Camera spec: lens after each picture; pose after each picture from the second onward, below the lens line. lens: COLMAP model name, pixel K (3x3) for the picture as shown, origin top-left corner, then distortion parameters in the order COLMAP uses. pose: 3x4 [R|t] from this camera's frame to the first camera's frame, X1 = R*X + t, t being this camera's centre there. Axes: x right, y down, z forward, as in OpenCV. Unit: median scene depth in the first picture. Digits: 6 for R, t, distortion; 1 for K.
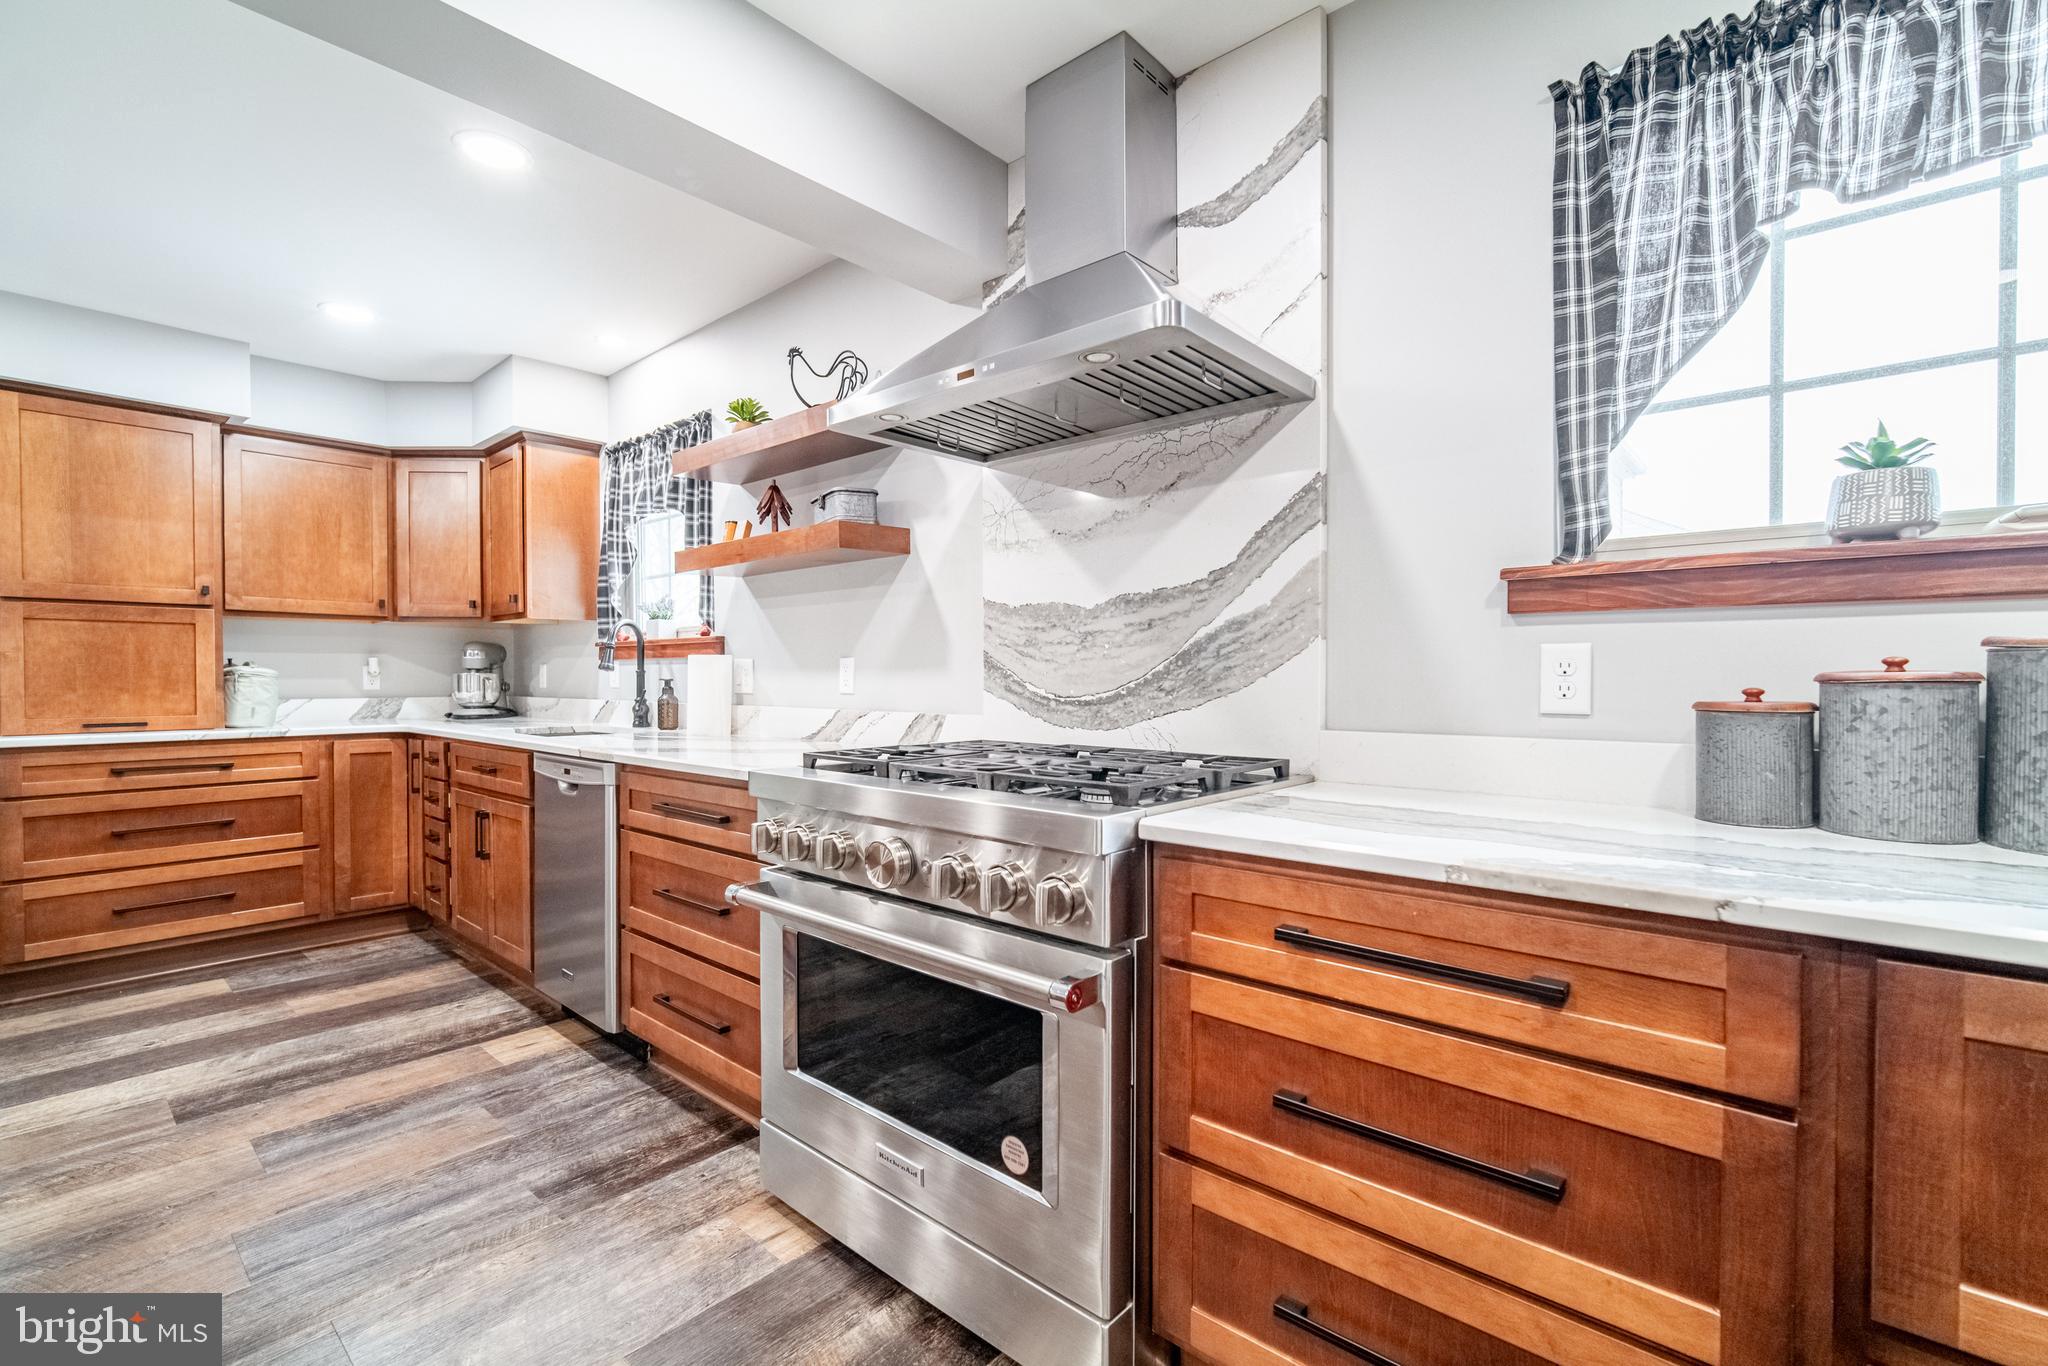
lens RADIAL K [[903.3, 0, 1011.9], [0, 903.3, 690.1], [0, 0, 1]] dist [-0.014525, 0.005384]
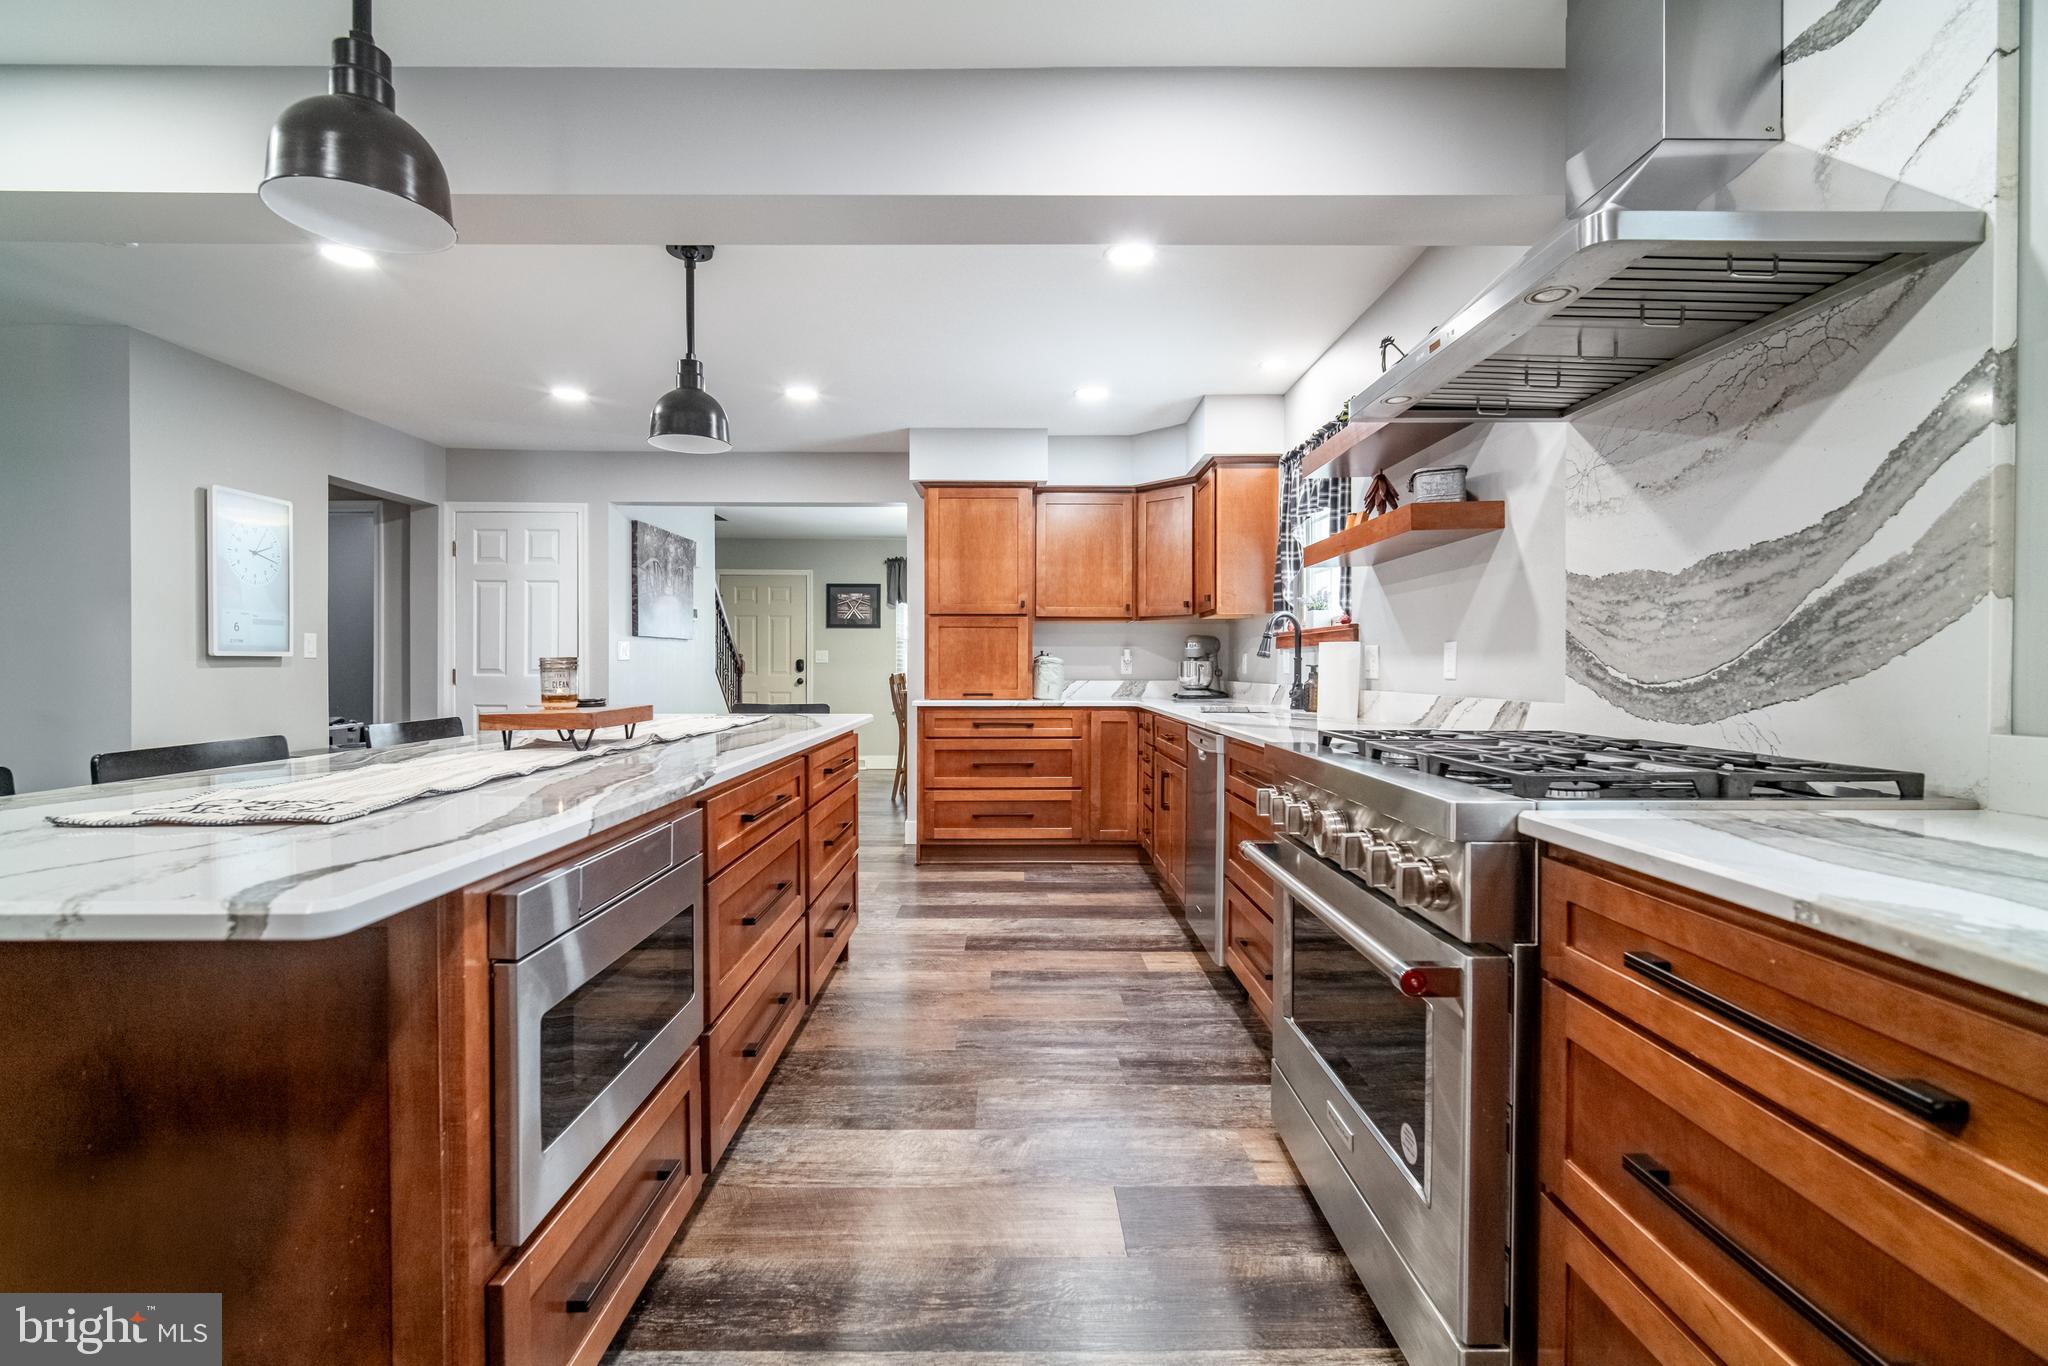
lens RADIAL K [[898.3, 0, 1004.6], [0, 898.3, 674.5], [0, 0, 1]] dist [-0.013443, 0.003845]
pose [[0.665487, 0.008298, -0.746363, 0.214757], [-0.014175, 0.999898, -0.001523, 0.007250], [0.746274, 0.011594, 0.665537, 0.009995]]
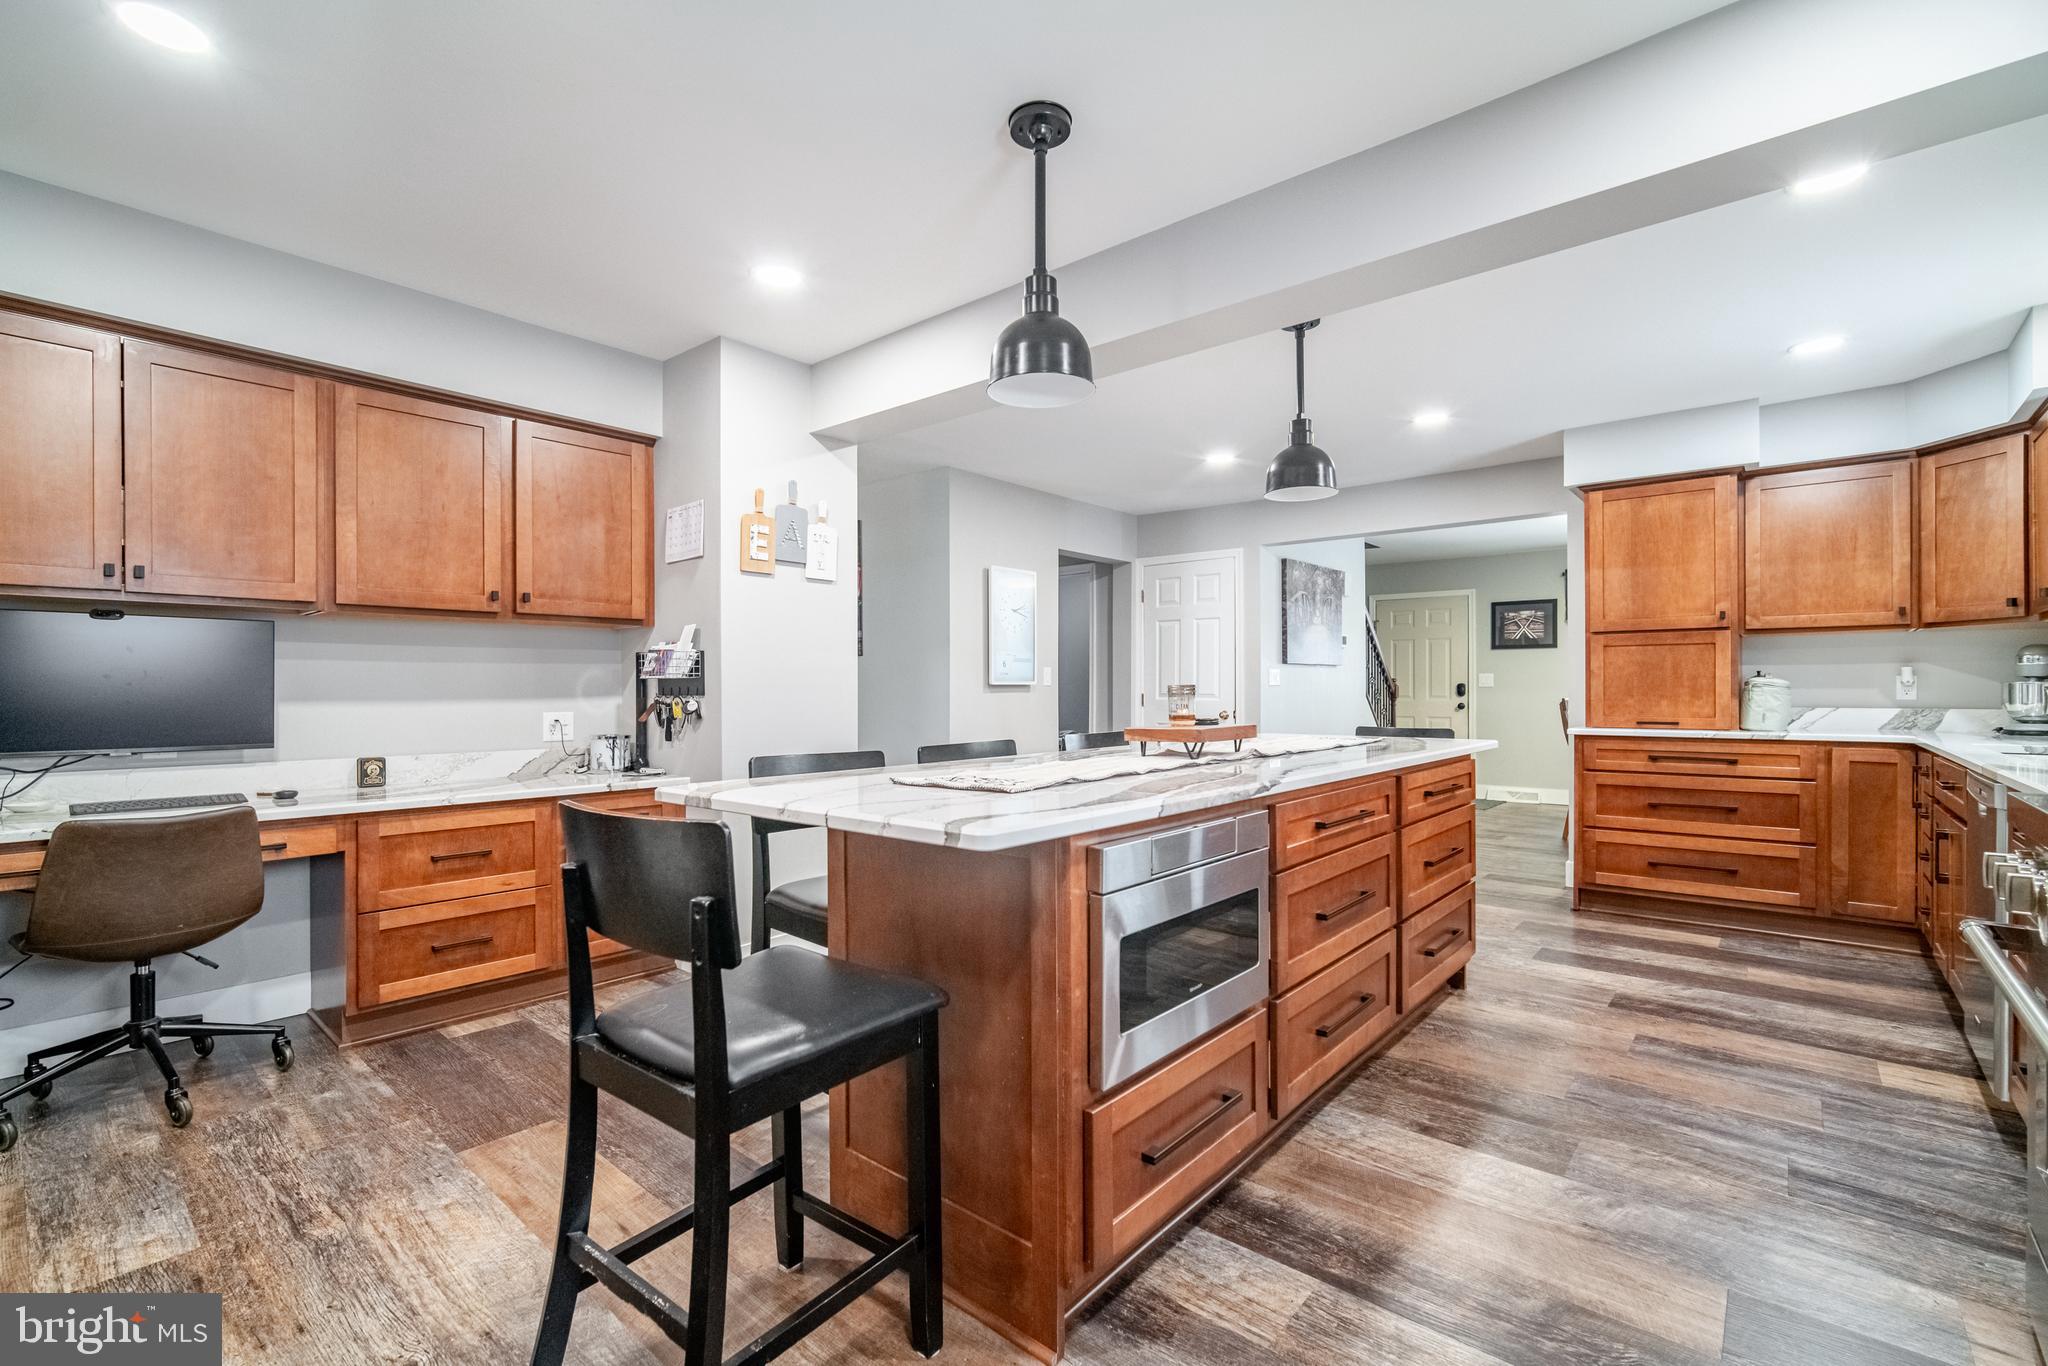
lens RADIAL K [[883.1, 0, 1023.9], [0, 883.1, 689.7], [0, 0, 1]] dist [-0.012691, 0.004474]
pose [[0.020376, -0.000333, -0.999792, 0.332992], [-0.014647, 0.999893, -0.000631, 0.005064], [0.999685, 0.014657, 0.020369, 0.044787]]
